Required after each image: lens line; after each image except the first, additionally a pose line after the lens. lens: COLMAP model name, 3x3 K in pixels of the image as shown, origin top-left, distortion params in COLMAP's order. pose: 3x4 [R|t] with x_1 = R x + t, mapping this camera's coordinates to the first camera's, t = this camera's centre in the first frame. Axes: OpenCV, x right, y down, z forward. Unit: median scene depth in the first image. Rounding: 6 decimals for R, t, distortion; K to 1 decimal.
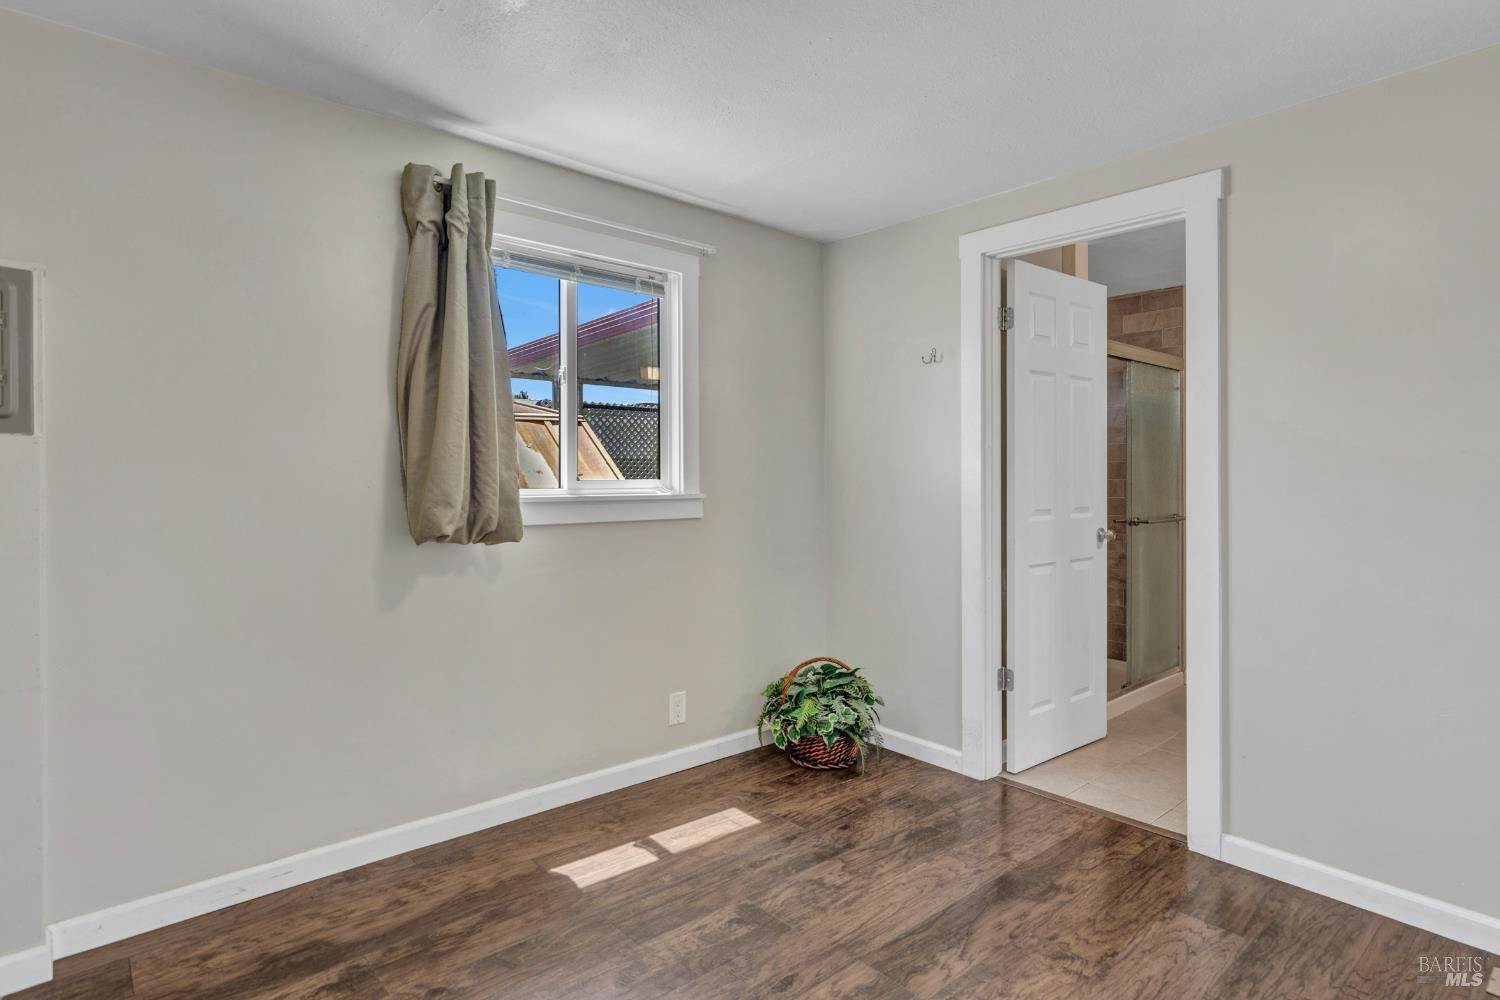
lens RADIAL K [[792.0, 0, 744.6], [0, 792.0, 464.4], [0, 0, 1]] dist [0.006194, 0.000691]
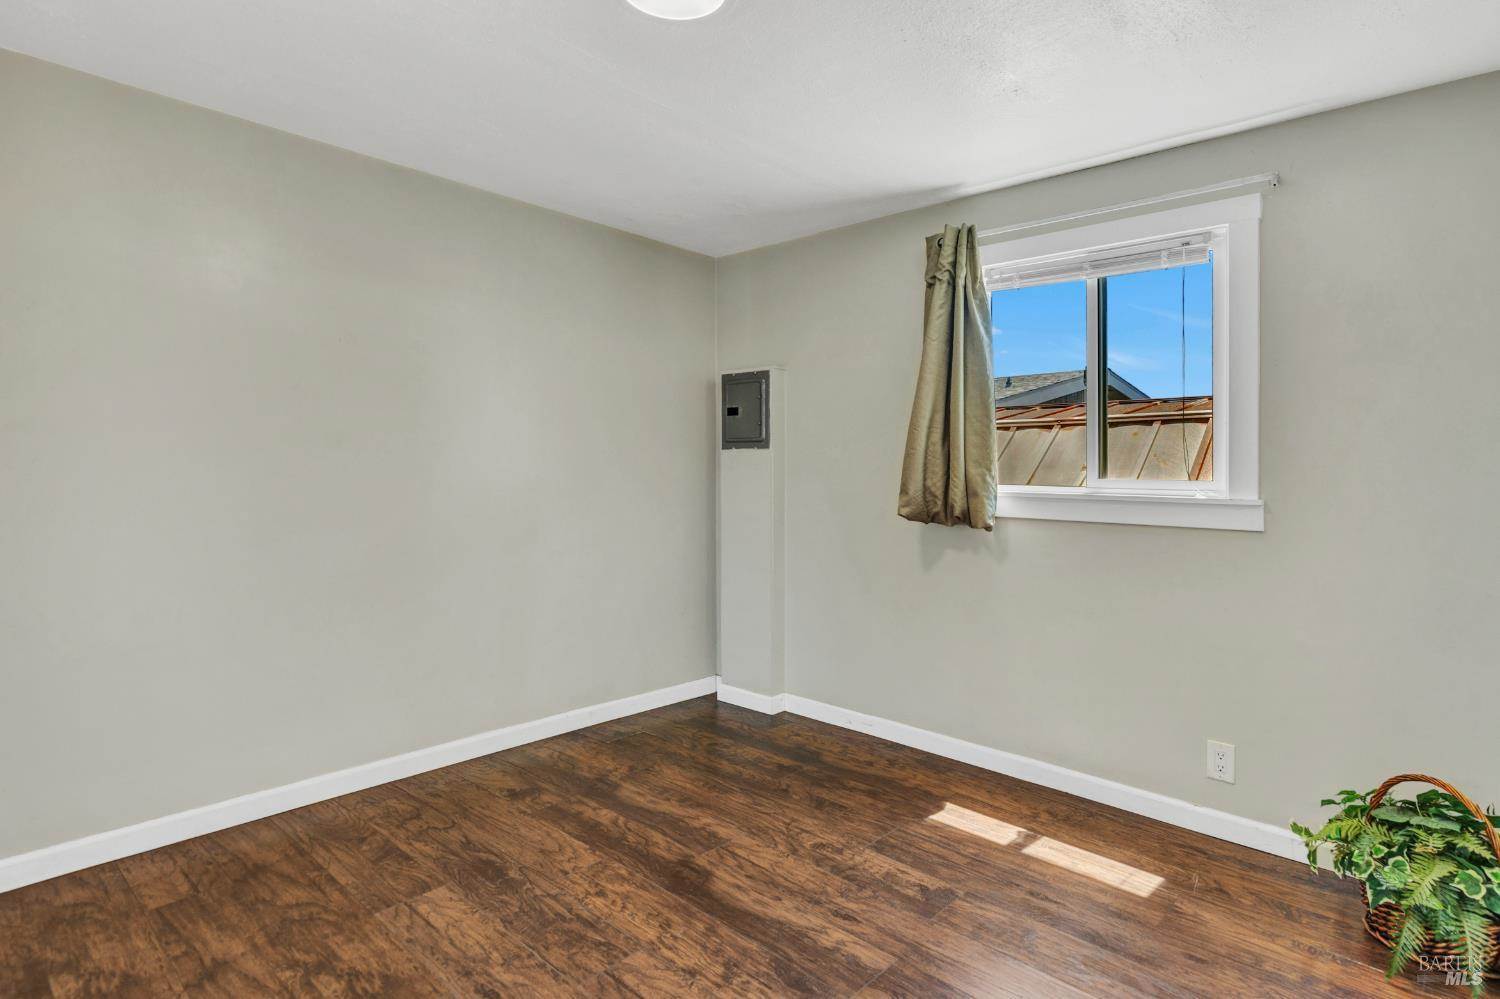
lens RADIAL K [[792.0, 0, 744.6], [0, 792.0, 463.9], [0, 0, 1]] dist [0.006194, 0.000691]
pose [[0.096537, -0.003256, -0.995324, 0.878716], [0.001640, 0.999994, -0.003112, 0.005717], [0.995328, -0.001332, 0.096542, 0.559790]]
